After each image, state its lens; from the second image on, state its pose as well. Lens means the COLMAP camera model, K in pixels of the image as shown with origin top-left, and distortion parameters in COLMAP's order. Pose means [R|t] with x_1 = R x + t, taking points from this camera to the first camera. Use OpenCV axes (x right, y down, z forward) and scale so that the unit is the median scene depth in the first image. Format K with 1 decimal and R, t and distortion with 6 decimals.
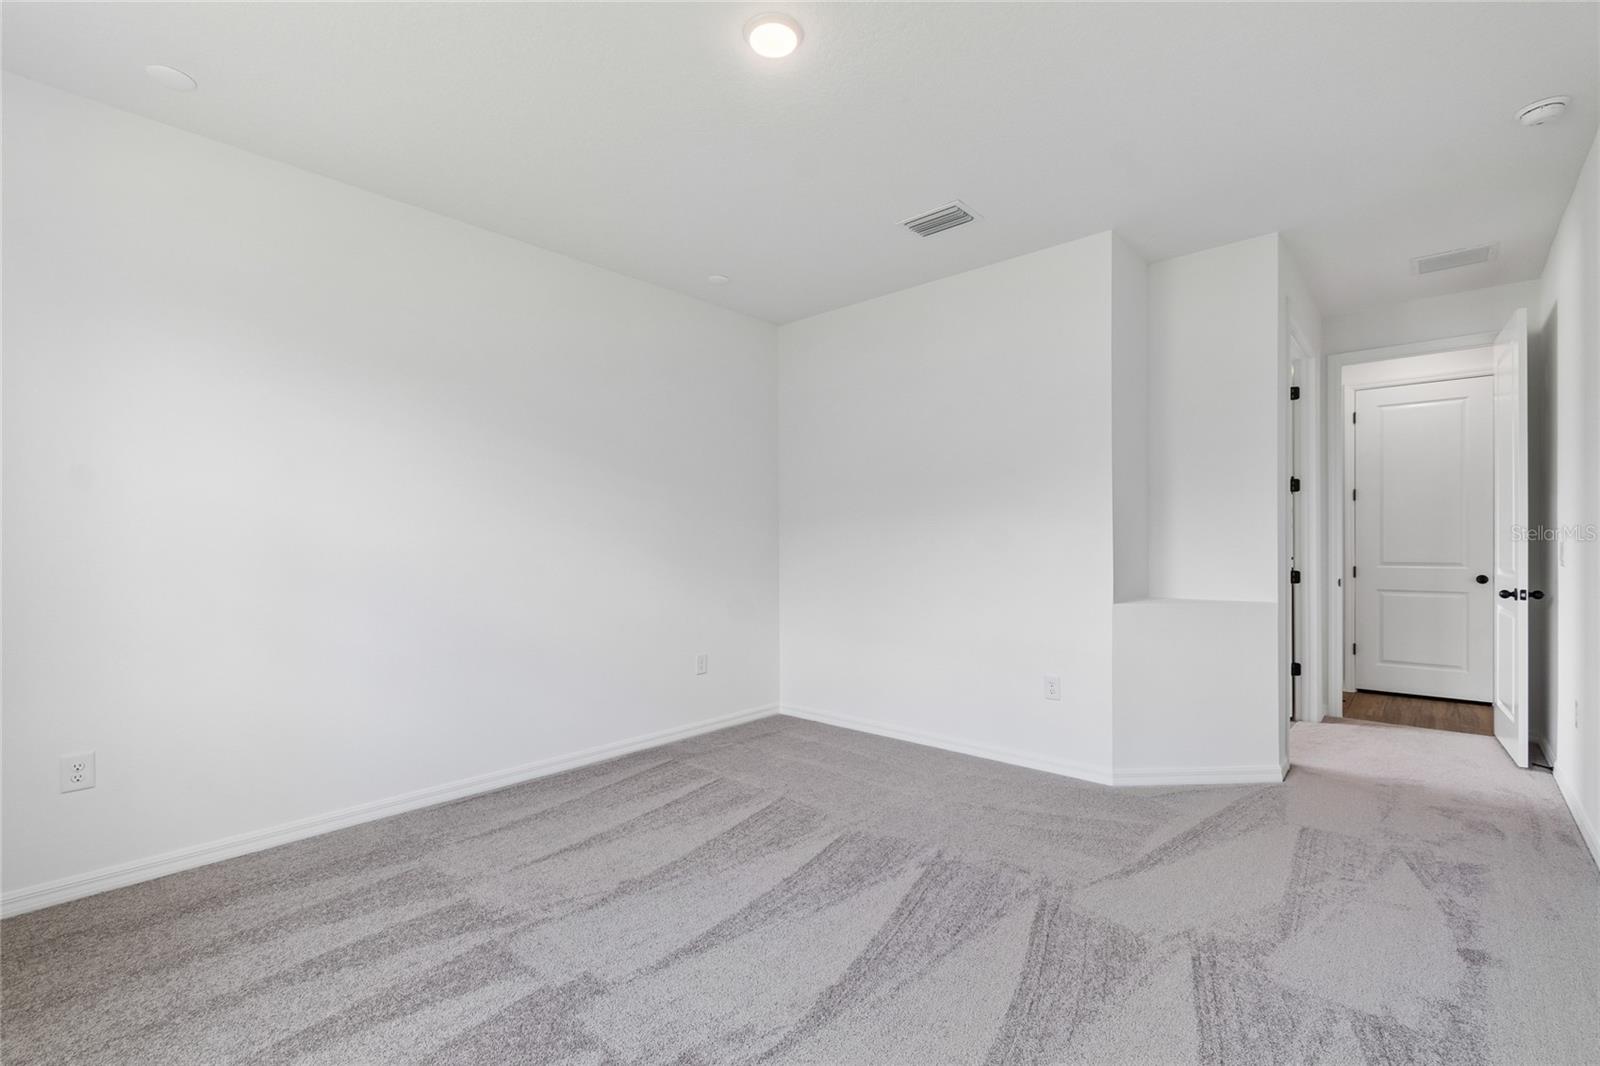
lens RADIAL K [[714.7, 0, 796.4], [0, 714.7, 541.3], [0, 0, 1]] dist [0.002066, 0.000358]
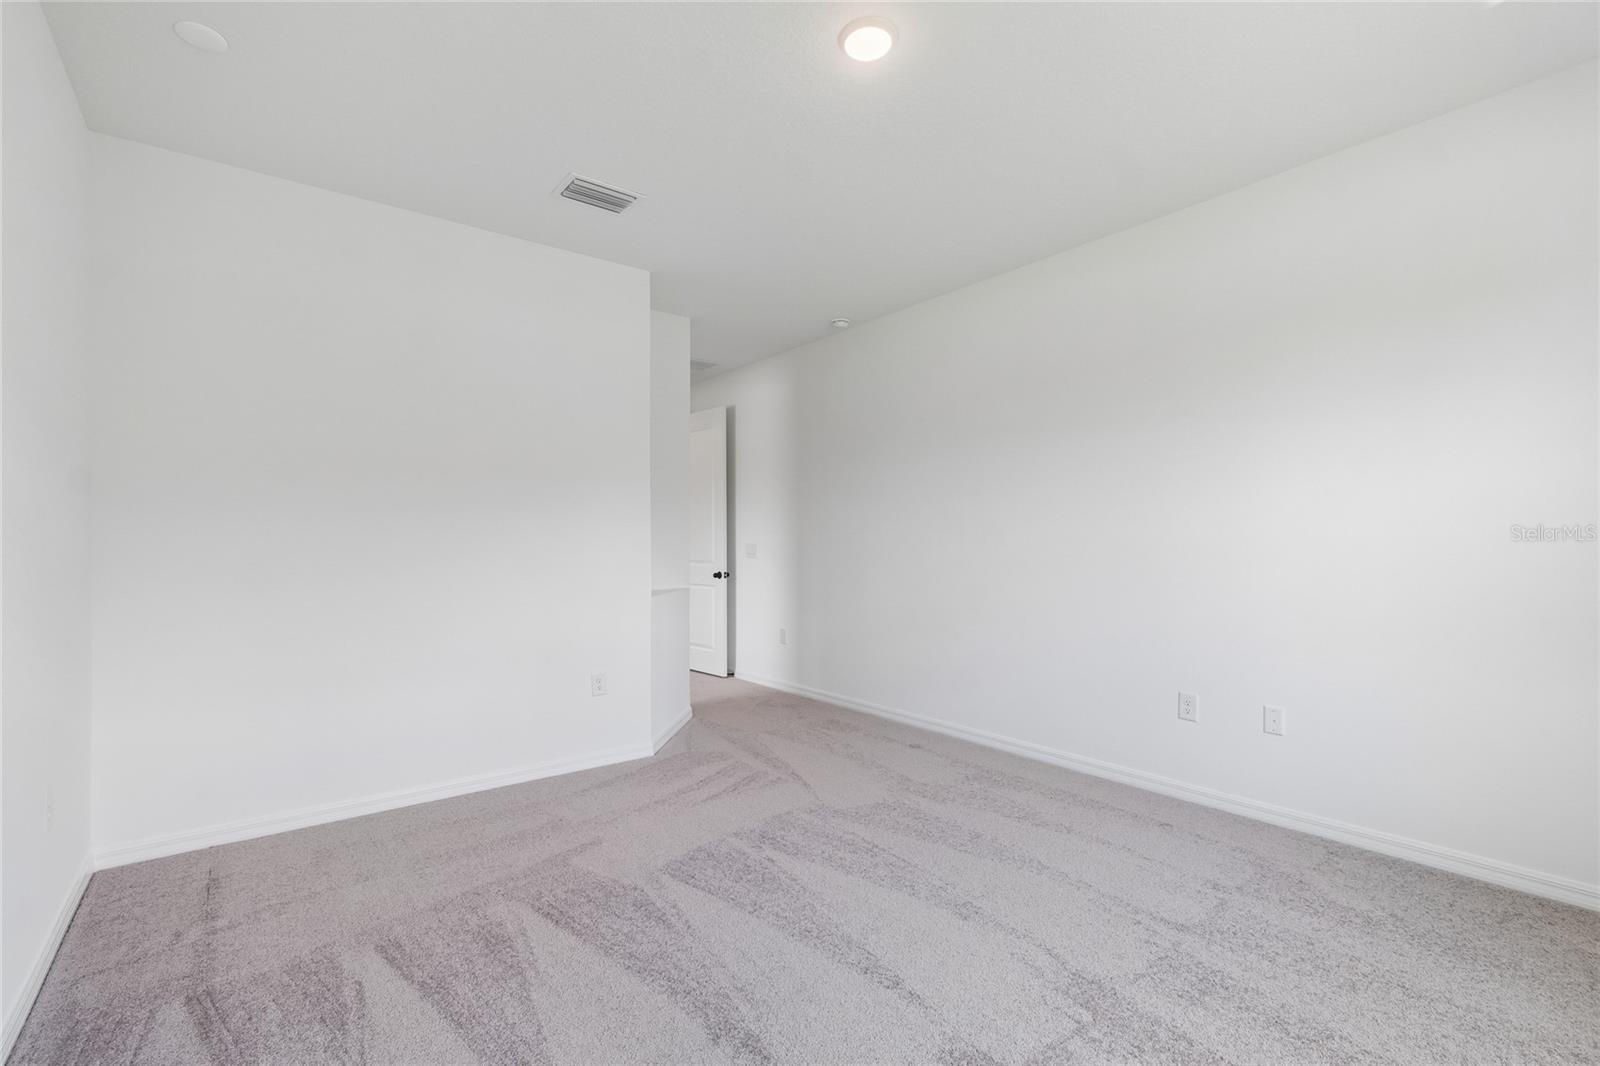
lens RADIAL K [[714.7, 0, 796.4], [0, 714.7, 541.3], [0, 0, 1]] dist [0.002066, 0.000358]
pose [[0.154958, 0.003896, 0.987913, -0.703805], [-0.003113, 0.999989, -0.003455, 0.000451], [-0.987916, -0.002540, 0.154969, 0.631261]]
